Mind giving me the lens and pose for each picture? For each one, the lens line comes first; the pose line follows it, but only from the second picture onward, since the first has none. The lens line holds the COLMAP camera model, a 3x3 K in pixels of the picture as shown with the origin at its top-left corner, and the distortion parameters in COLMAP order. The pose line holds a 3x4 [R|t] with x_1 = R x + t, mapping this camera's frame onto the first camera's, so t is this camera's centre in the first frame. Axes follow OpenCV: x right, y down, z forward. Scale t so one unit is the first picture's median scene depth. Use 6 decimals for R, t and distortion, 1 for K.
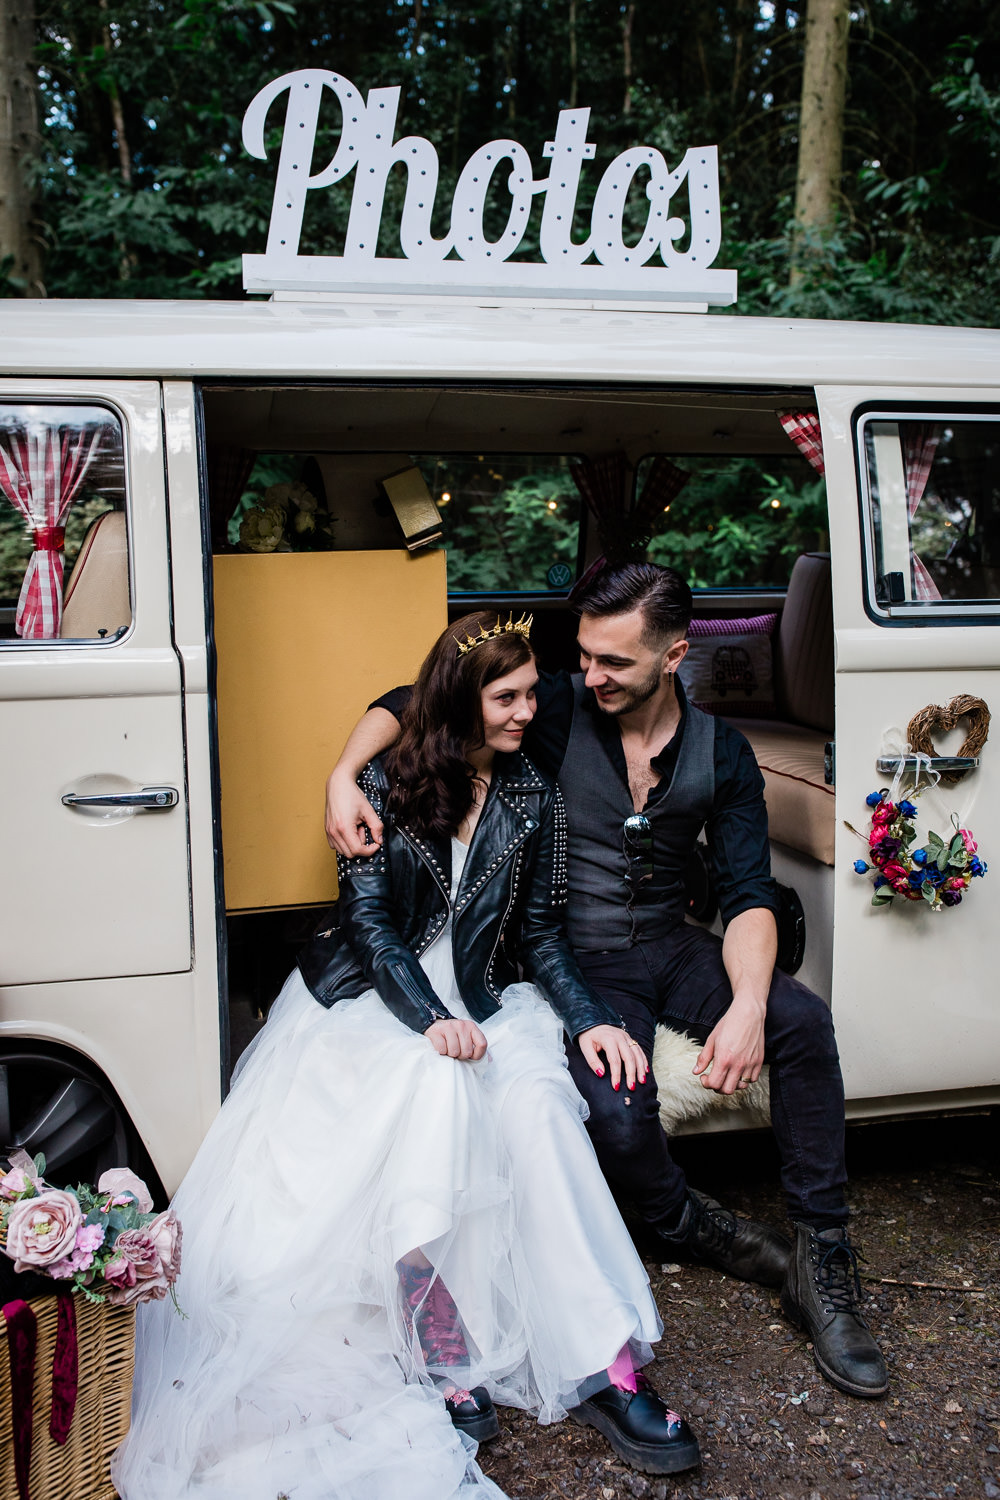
lens RADIAL K [[1527.1, 0, 498.5], [0, 1527.1, 754.9], [0, 0, 1]] dist [-0.009550, 0.000000]
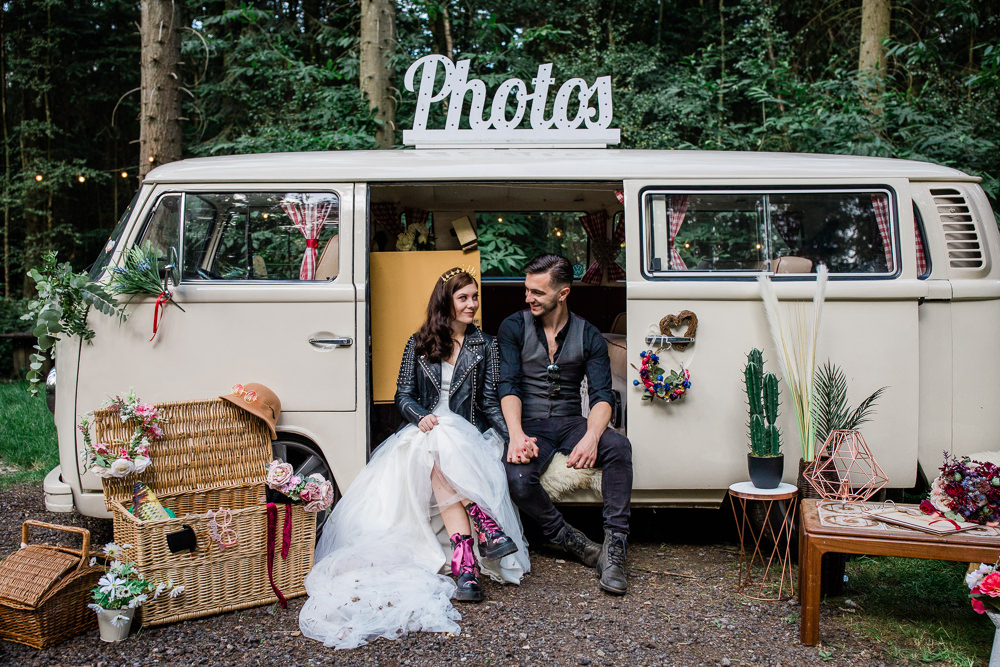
lens RADIAL K [[1018.1, 0, 467.6], [0, 1018.1, 320.3], [0, 0, 1]] dist [-0.009550, 0.000000]
pose [[0.973197, 0.014221, -0.229532, 0.319131], [-0.035743, 0.995311, -0.089883, 0.118713], [0.227178, 0.095678, 0.969142, -0.534909]]
